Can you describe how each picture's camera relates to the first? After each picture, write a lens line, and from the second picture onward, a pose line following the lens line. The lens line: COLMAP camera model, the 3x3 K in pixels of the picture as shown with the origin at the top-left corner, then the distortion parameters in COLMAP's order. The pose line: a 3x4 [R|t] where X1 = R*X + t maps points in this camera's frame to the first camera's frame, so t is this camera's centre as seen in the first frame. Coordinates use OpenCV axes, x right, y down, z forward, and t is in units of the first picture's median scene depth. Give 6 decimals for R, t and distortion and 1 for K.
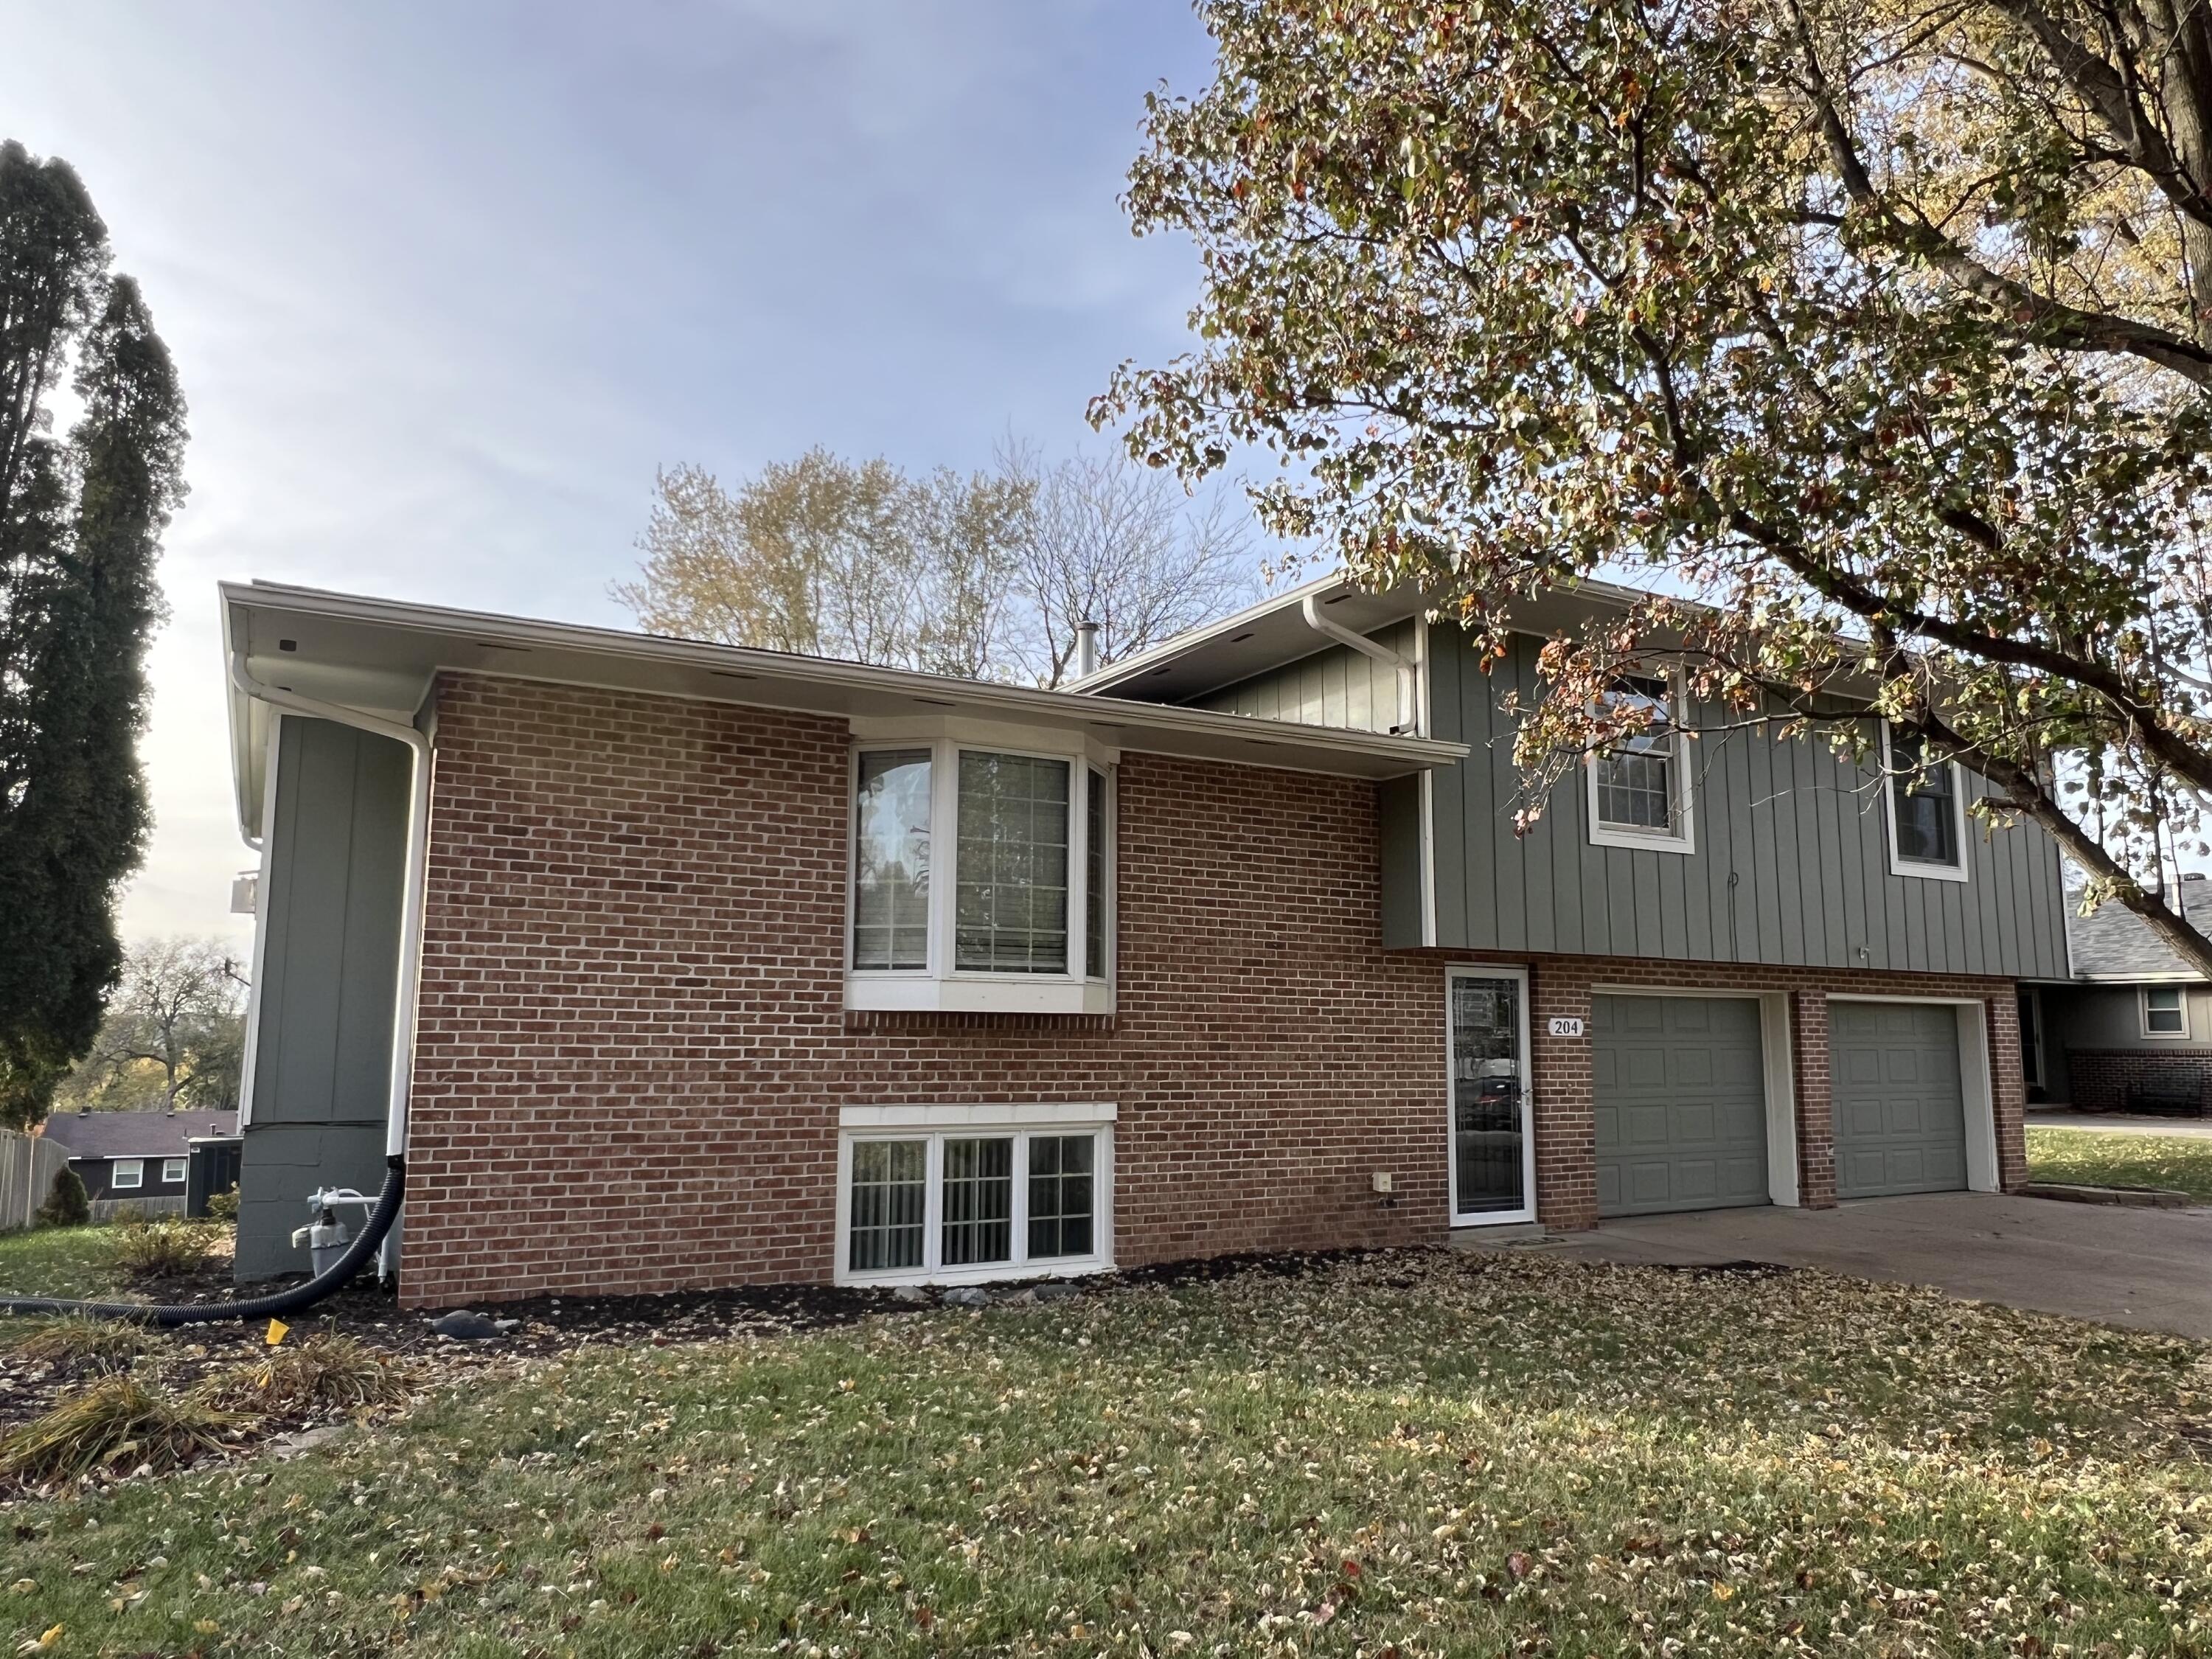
lens RADIAL K [[1499.6, 0, 1106.2], [0, 1499.6, 871.9], [0, 0, 1]] dist [0.006793, 0.000317]
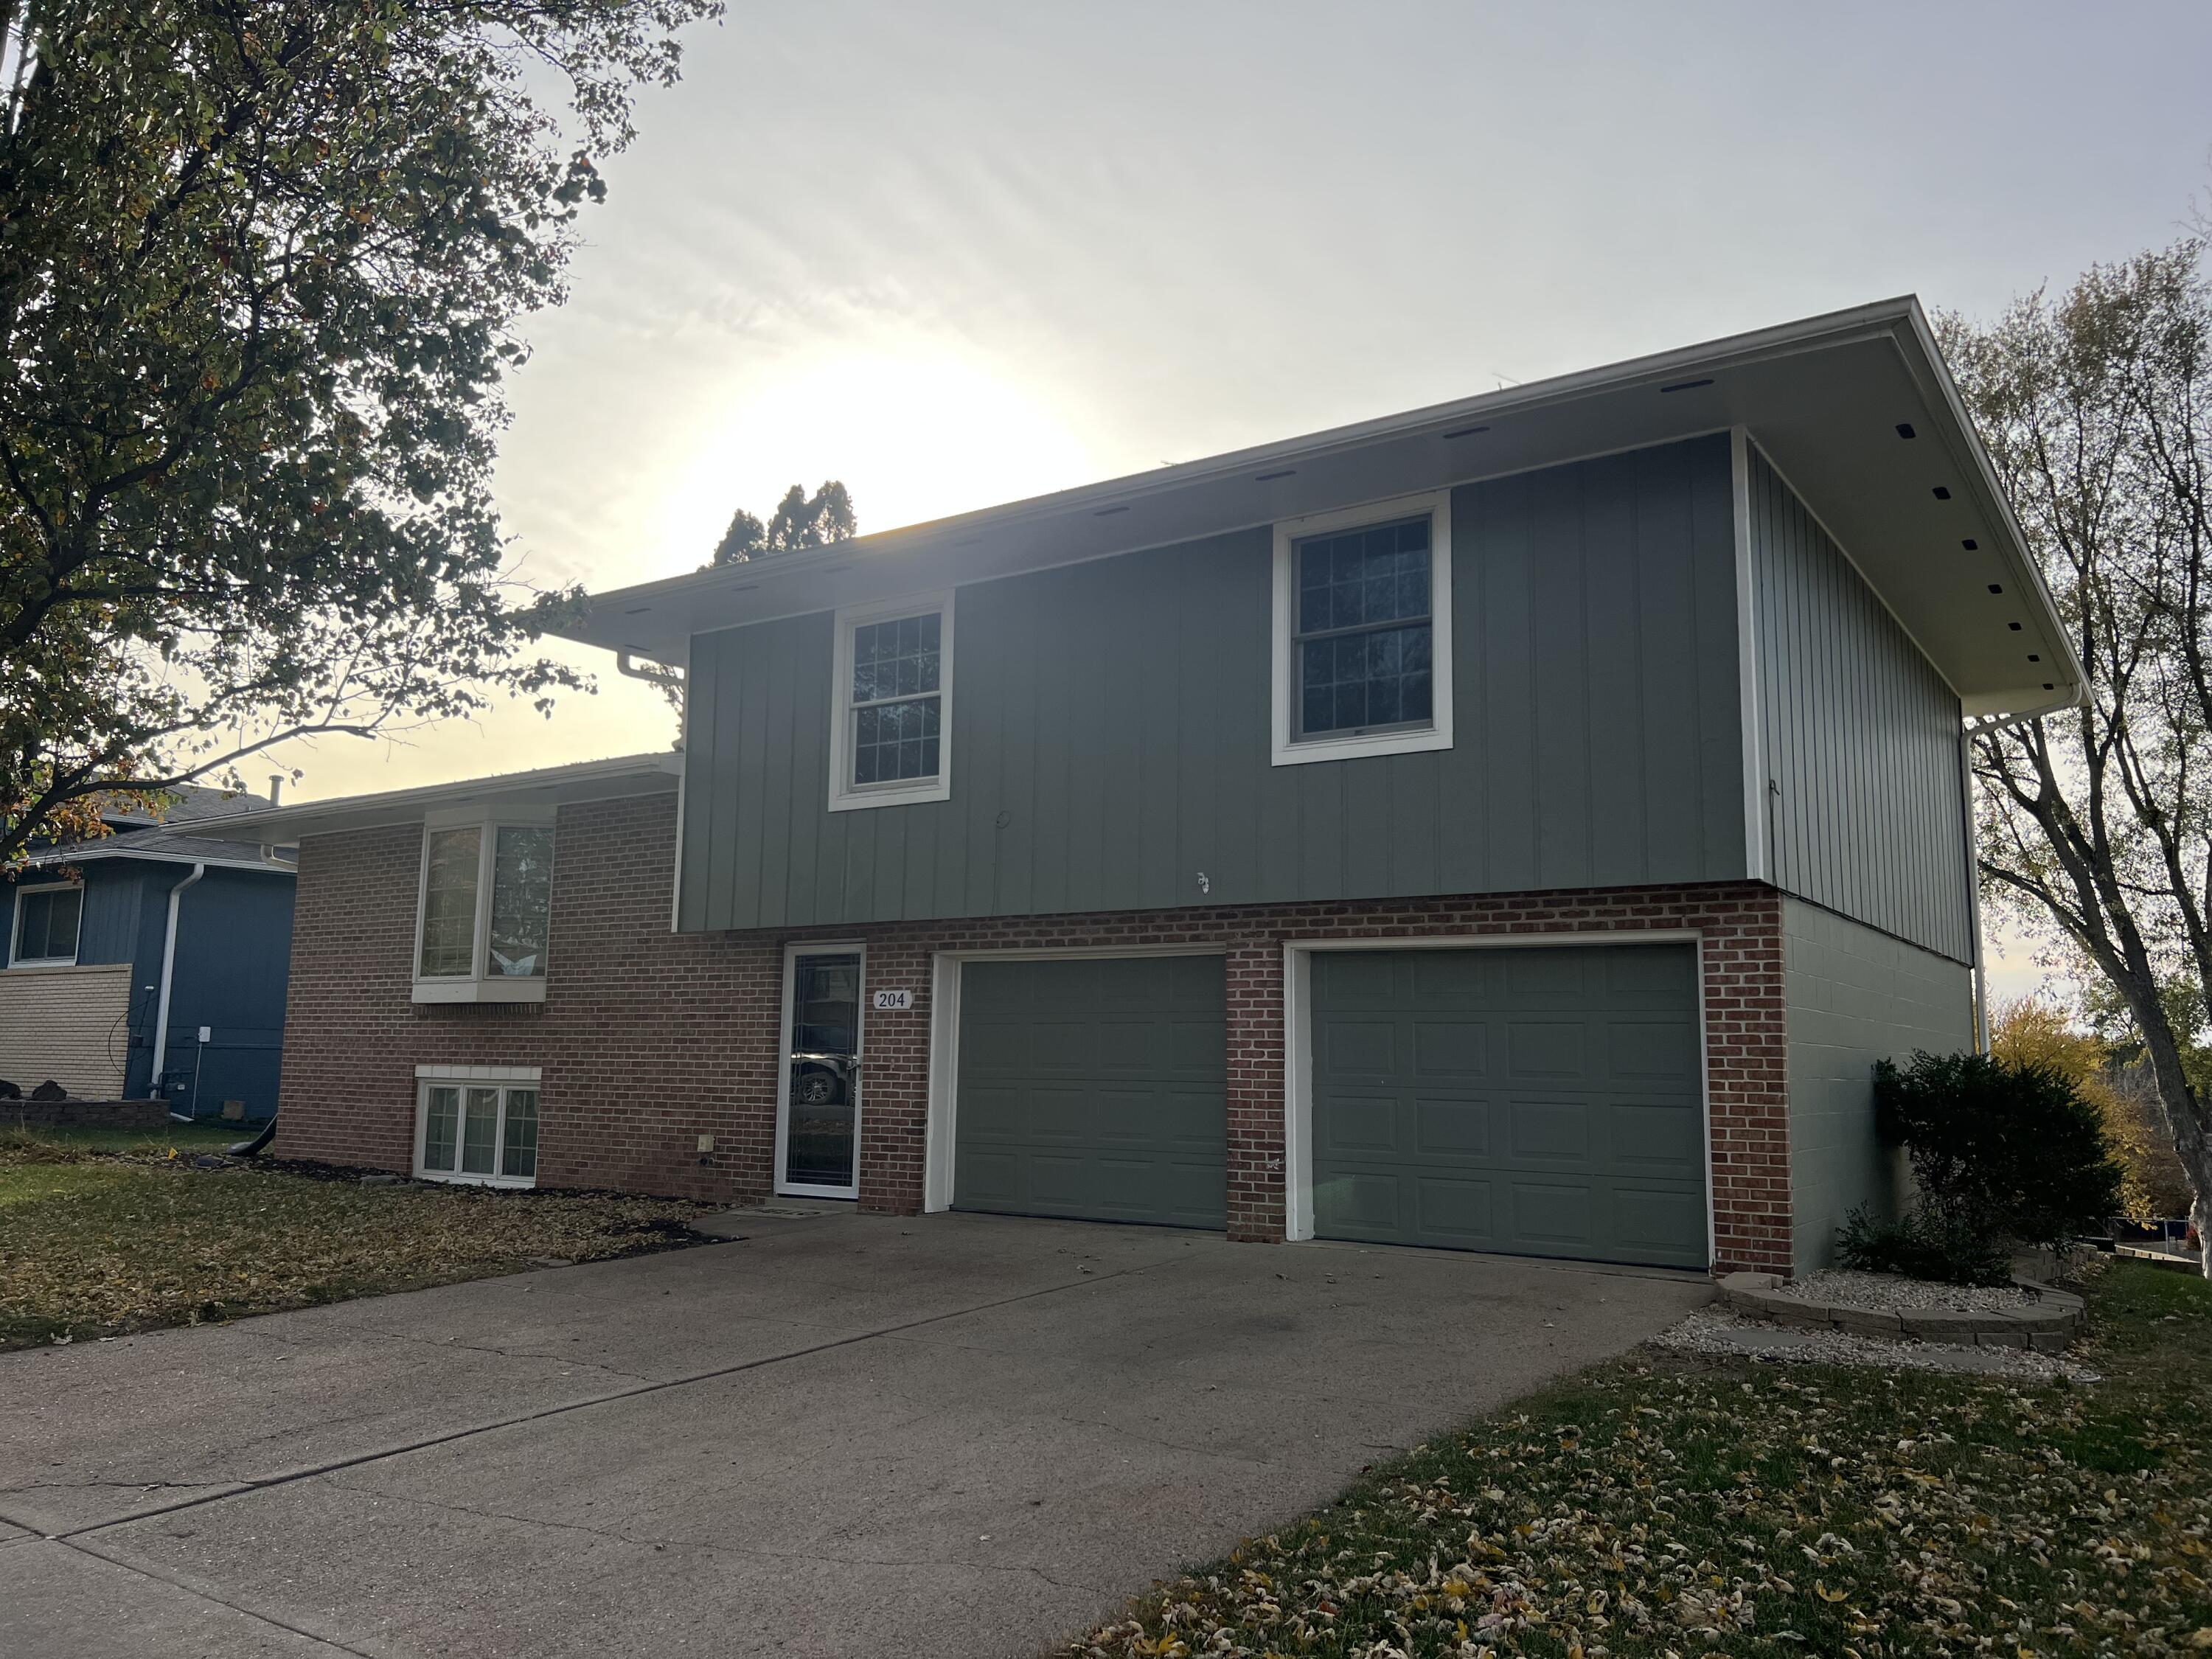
lens RADIAL K [[1637.9, 0, 1106.0], [0, 1637.9, 829.5], [0, 0, 1]] dist [0.091185, -0.144021]
pose [[0.426301, -0.120617, -0.896504, 1.474285], [0.101902, 0.991165, -0.084898, 0.110560], [0.898823, -0.055163, 0.434826, 0.755634]]
